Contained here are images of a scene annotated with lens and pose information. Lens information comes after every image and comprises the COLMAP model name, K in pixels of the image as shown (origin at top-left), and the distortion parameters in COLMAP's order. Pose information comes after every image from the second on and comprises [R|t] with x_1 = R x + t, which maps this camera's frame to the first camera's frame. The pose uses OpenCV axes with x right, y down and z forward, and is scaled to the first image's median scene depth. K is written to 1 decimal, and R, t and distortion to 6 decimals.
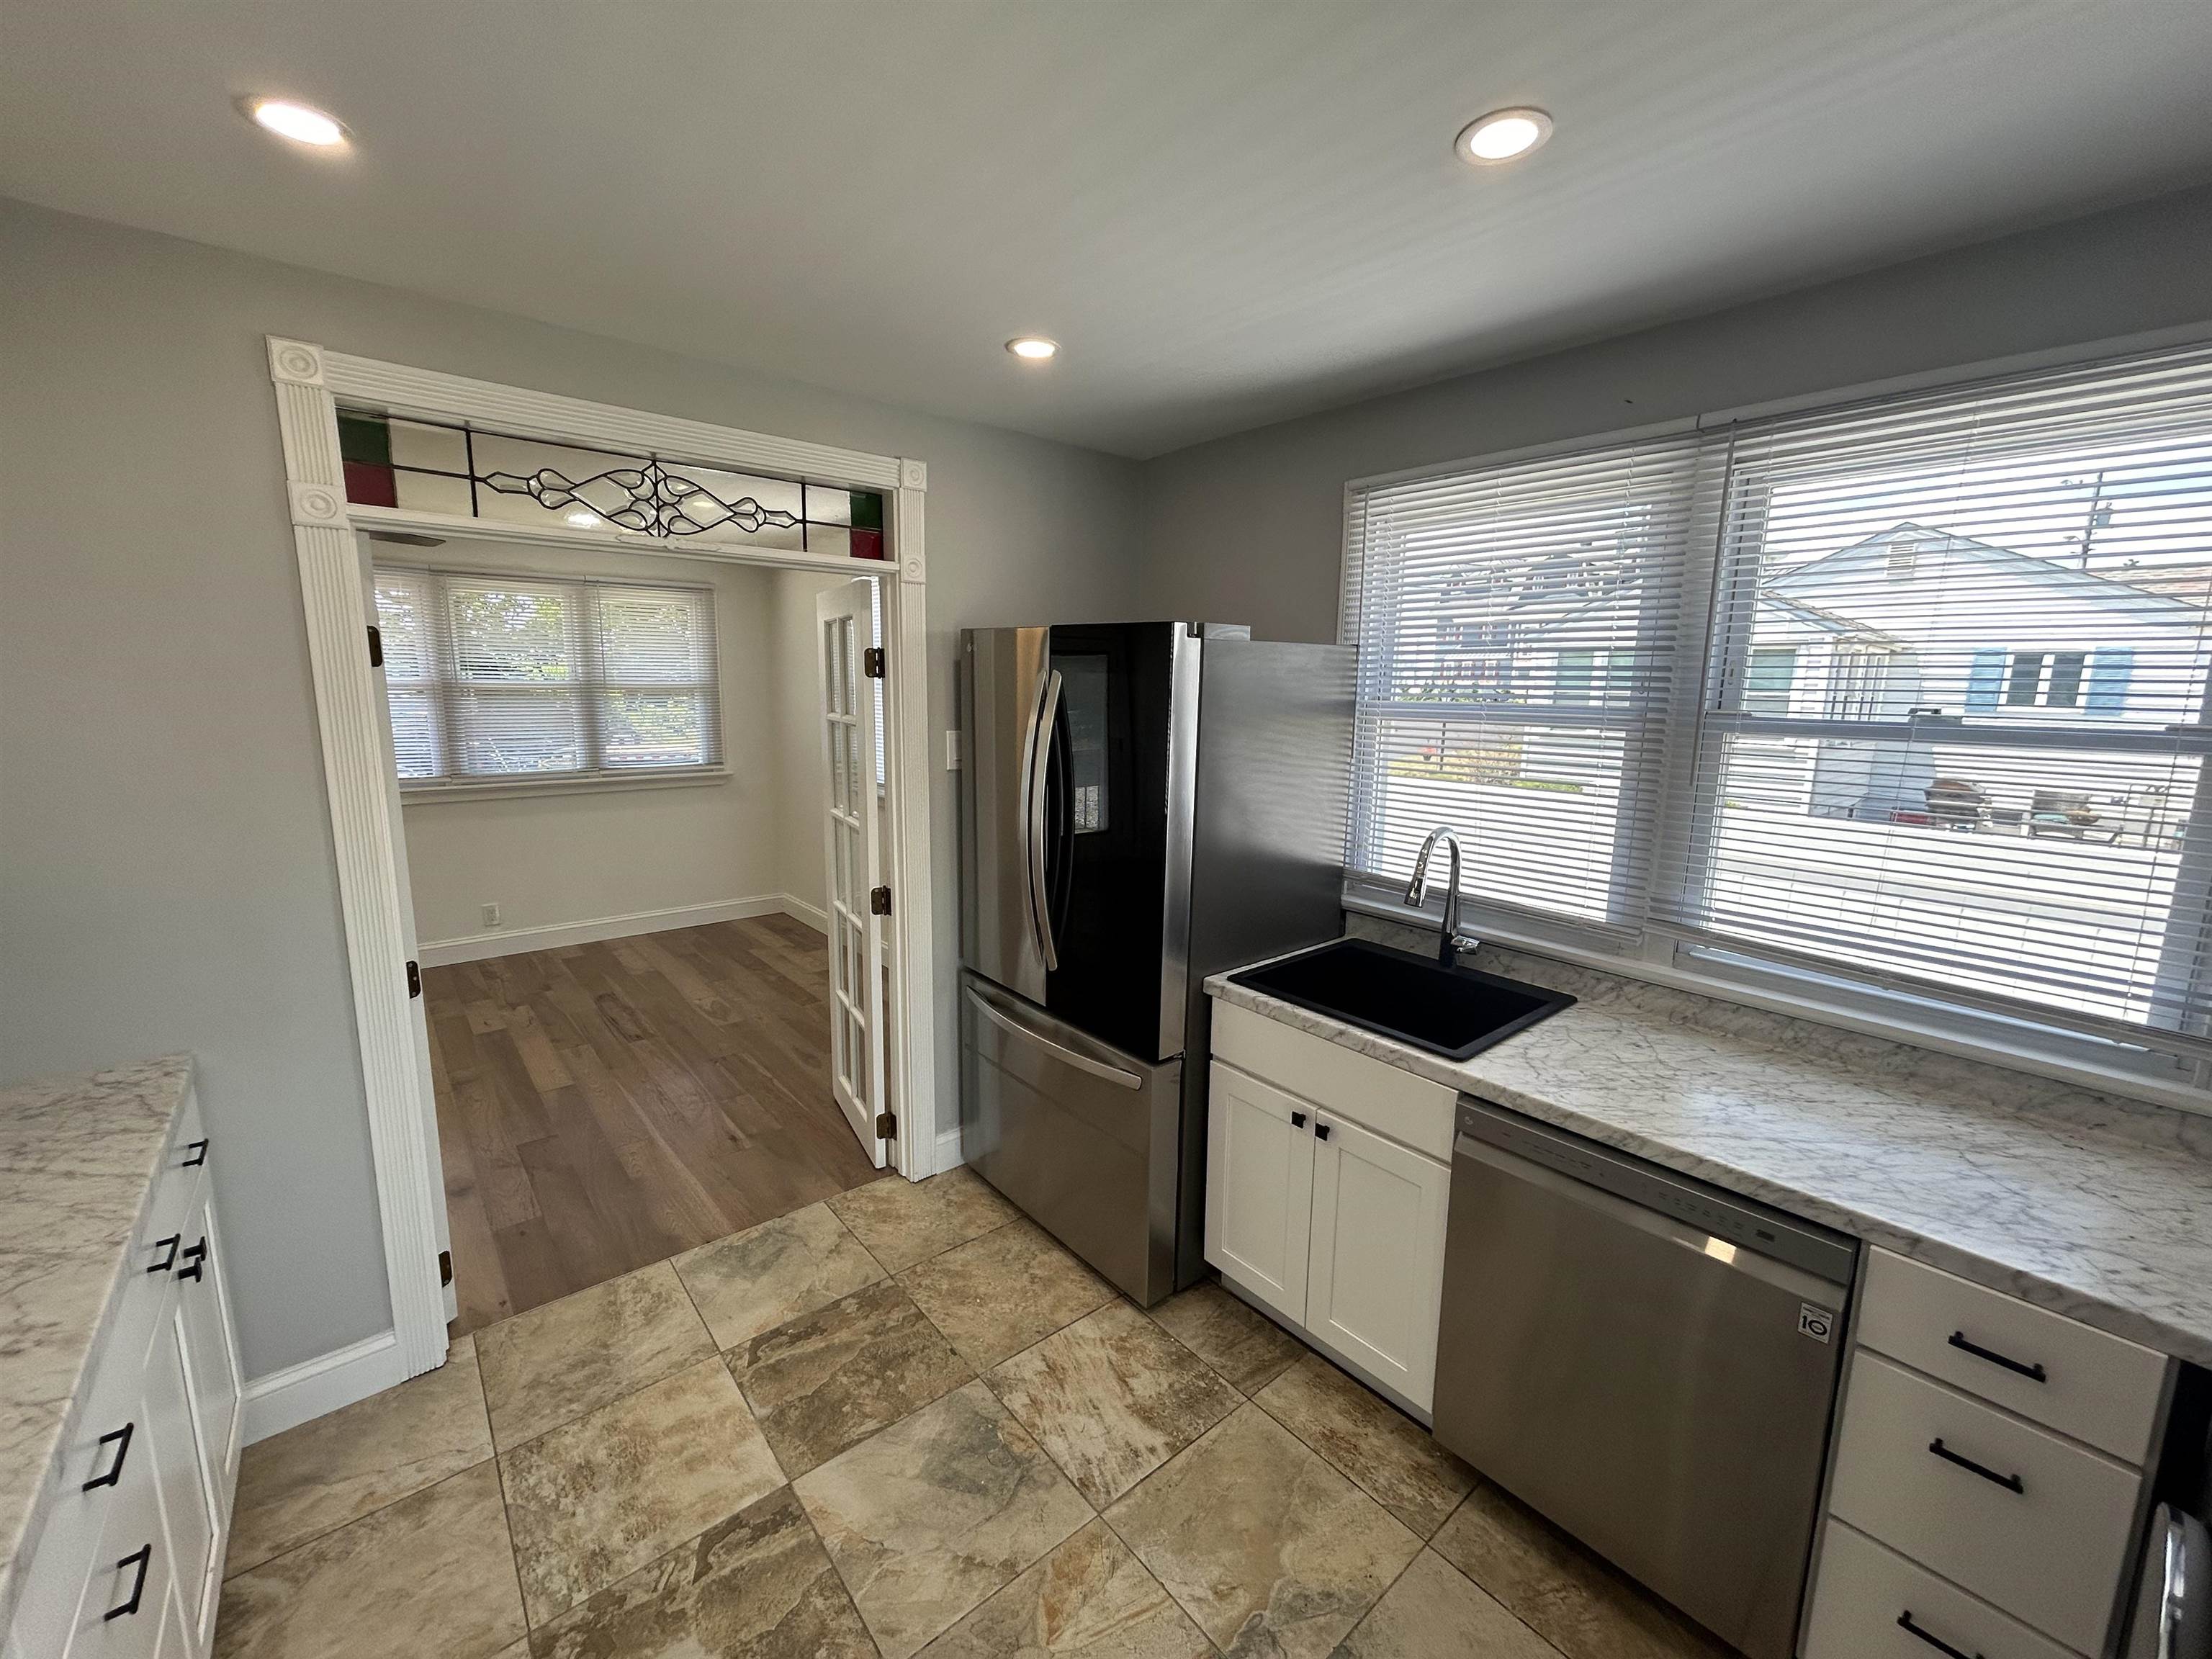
lens RADIAL K [[892.1, 0, 1113.2], [0, 892.1, 824.1], [0, 0, 1]] dist [0.000227, 0.000820]
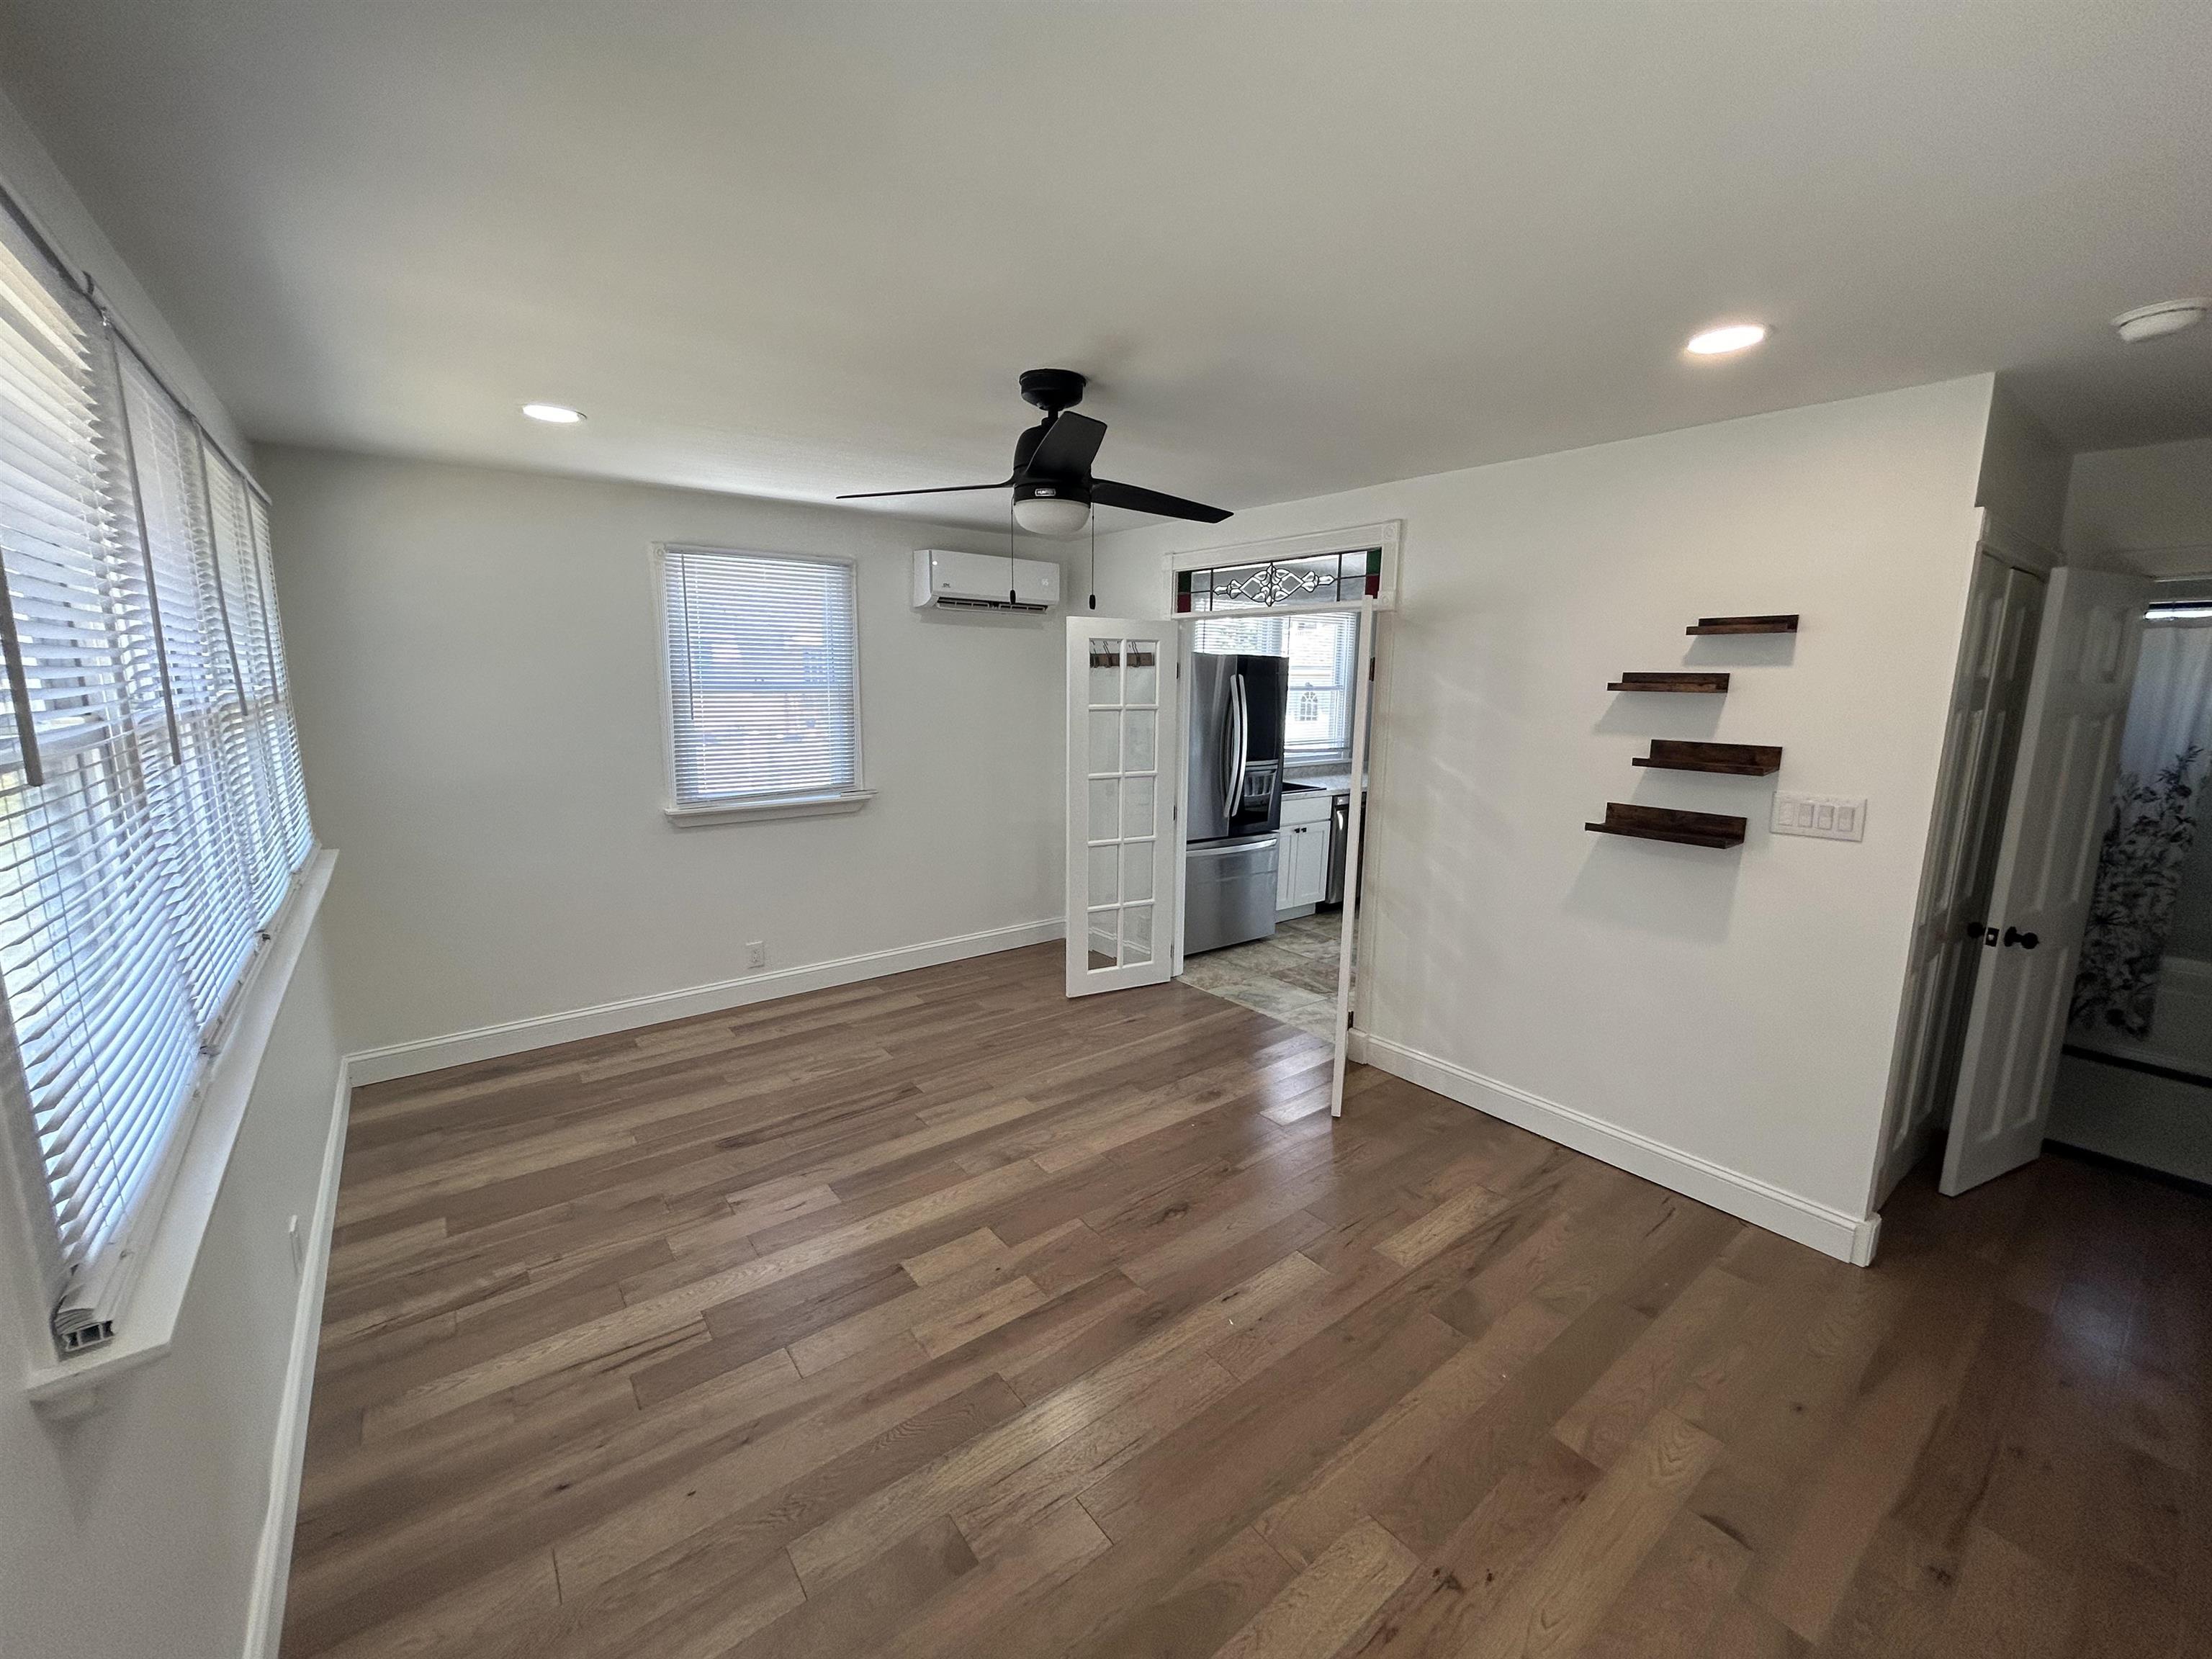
lens RADIAL K [[892.4, 0, 1107.9], [0, 892.4, 823.5], [0, 0, 1]] dist [0.001826, 0.000597]
pose [[0.047678, -0.181647, 0.982207, -2.409837], [0.147491, 0.973827, 0.172938, -0.254466], [-0.987914, 0.136621, 0.073221, 1.266464]]
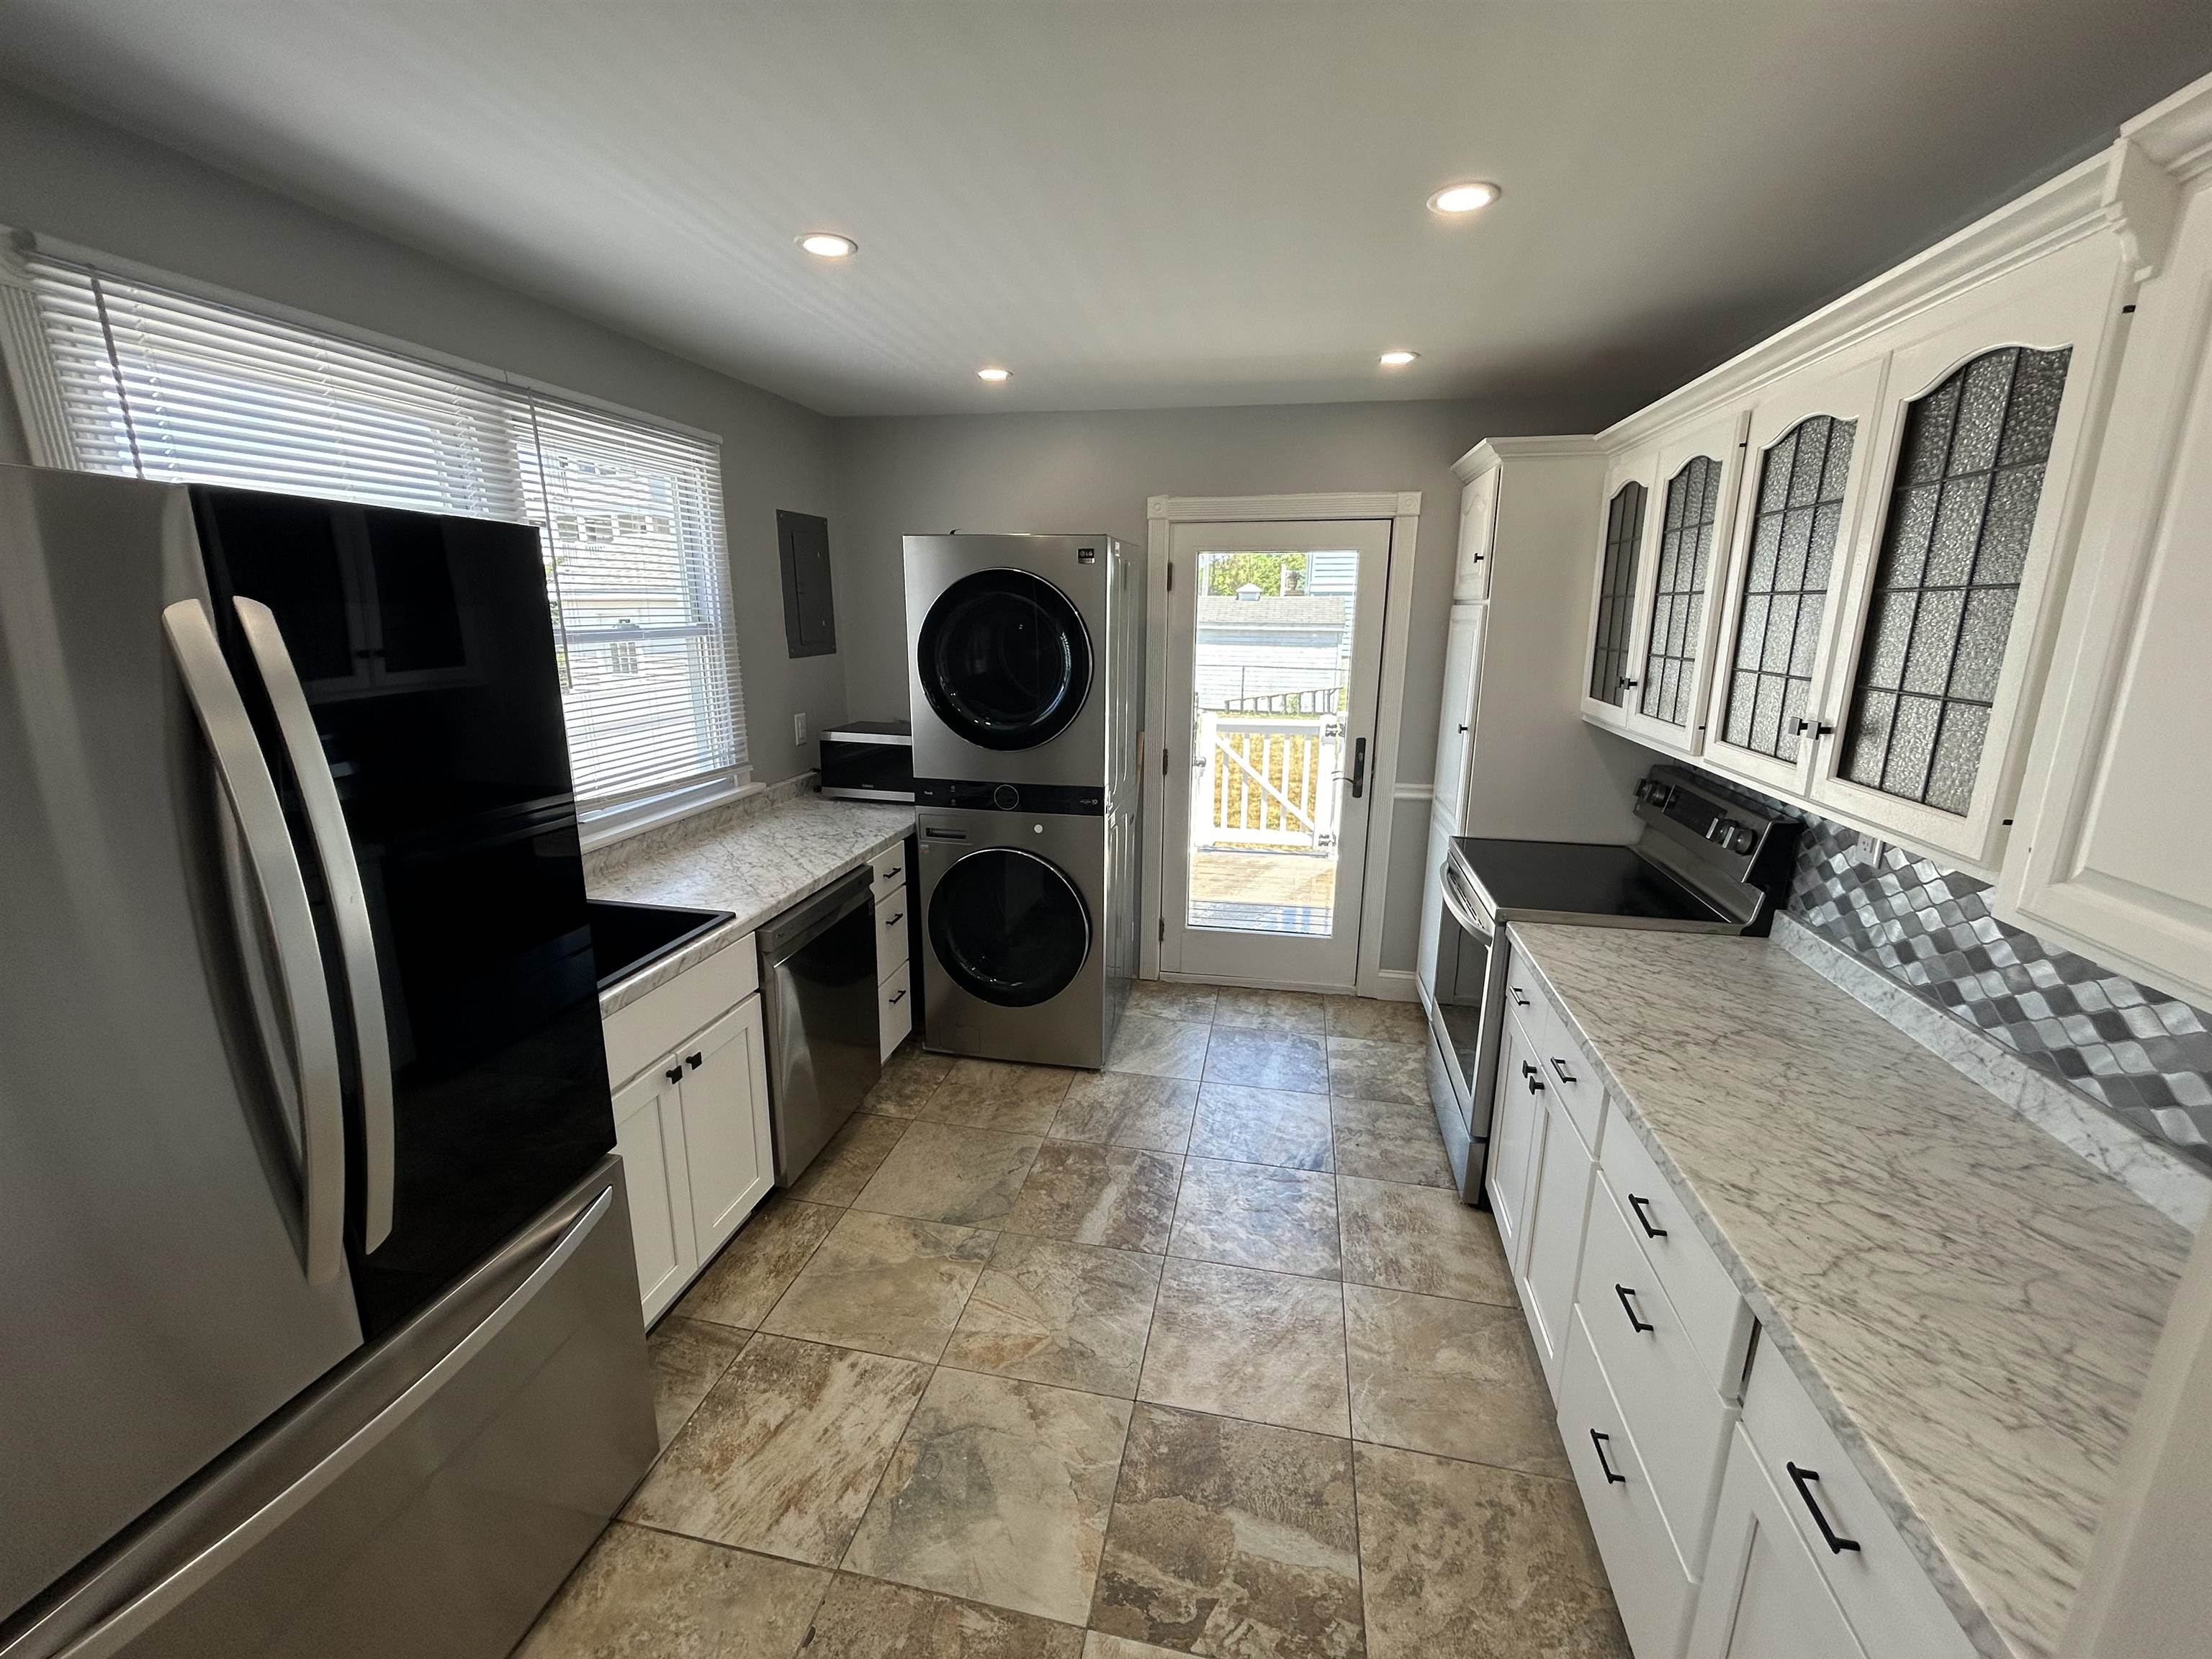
lens RADIAL K [[892.4, 0, 1107.9], [0, 892.4, 823.5], [0, 0, 1]] dist [0.001826, 0.000597]
pose [[-0.615282, -0.205702, 0.760996, -0.684828], [0.111497, 0.932941, 0.342328, -0.179794], [-0.780382, 0.295477, -0.551087, 0.988978]]
